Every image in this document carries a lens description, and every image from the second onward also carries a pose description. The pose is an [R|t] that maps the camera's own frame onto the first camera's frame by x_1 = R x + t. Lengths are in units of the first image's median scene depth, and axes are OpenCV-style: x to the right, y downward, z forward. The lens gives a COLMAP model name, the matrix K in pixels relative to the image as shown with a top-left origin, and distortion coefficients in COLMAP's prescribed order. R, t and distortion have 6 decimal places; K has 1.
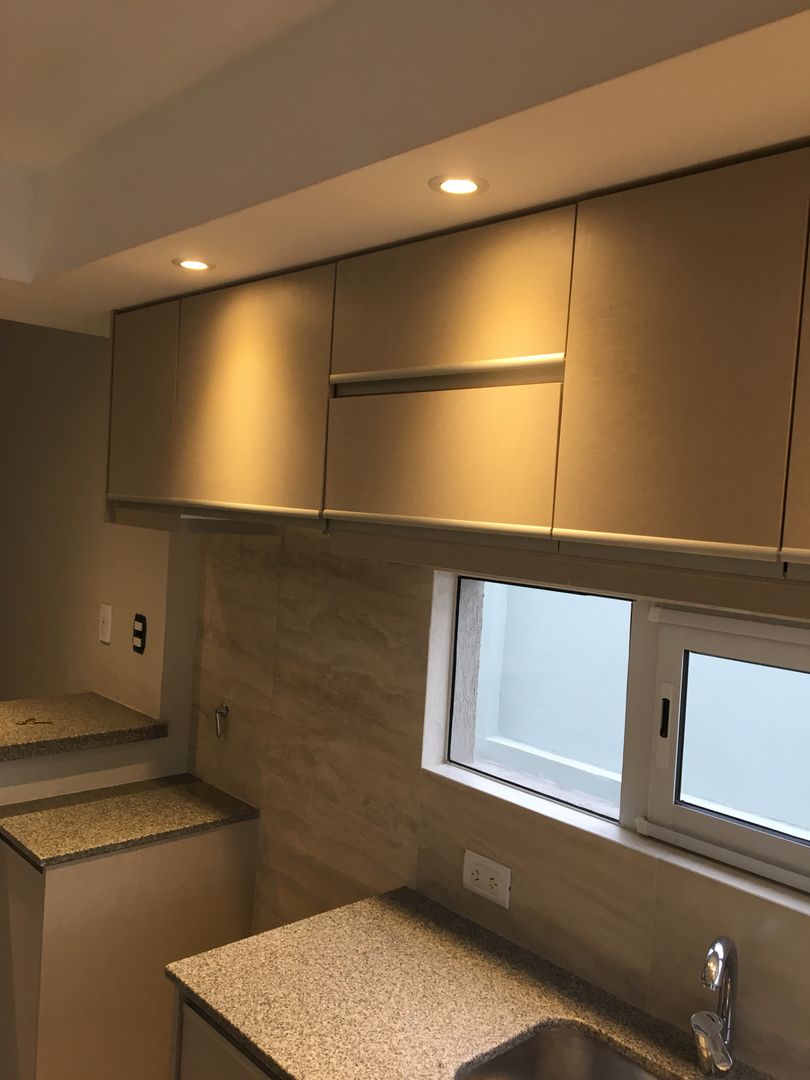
lens RADIAL K [[910.8, 0, 402.4], [0, 910.8, 544.4], [0, 0, 1]] dist [0.114290, -0.128397]
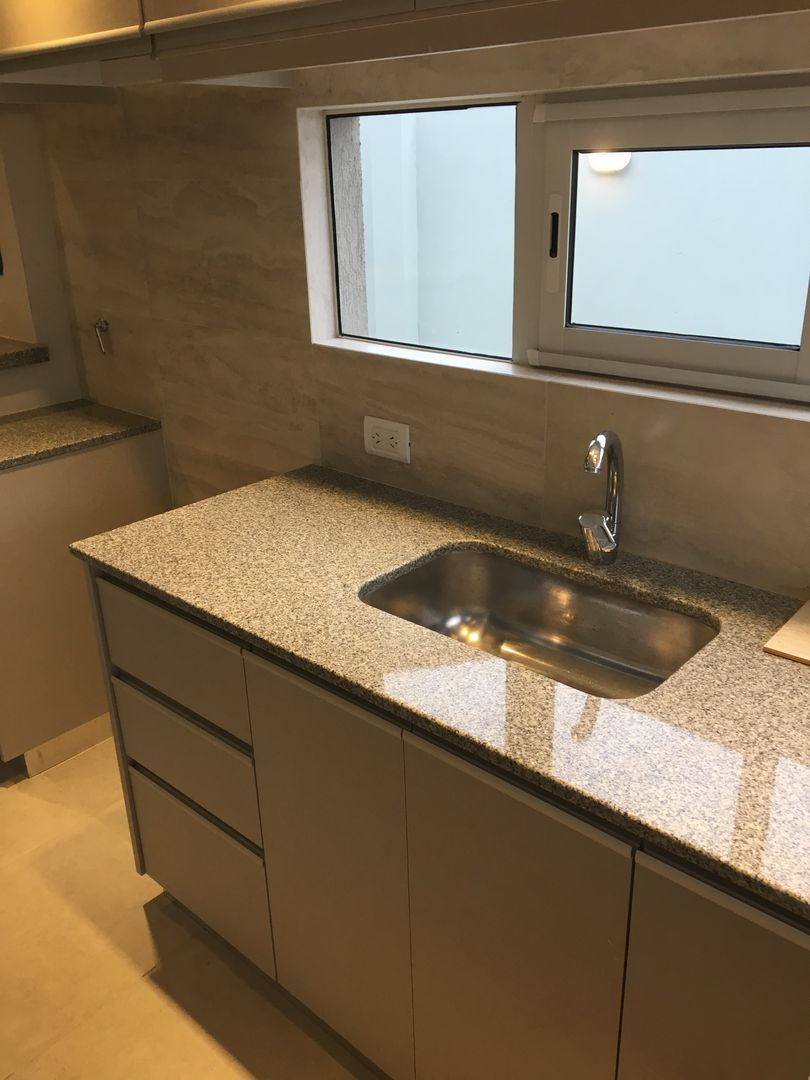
lens RADIAL K [[905.2, 0, 403.9], [0, 905.2, 536.0], [0, 0, 1]] dist [0.101461, -0.101599]
pose [[0.991508, -0.118243, 0.054129, 0.046814], [0.092223, 0.932805, 0.348382, 0.127188], [-0.091686, -0.340432, 0.935788, 0.047380]]
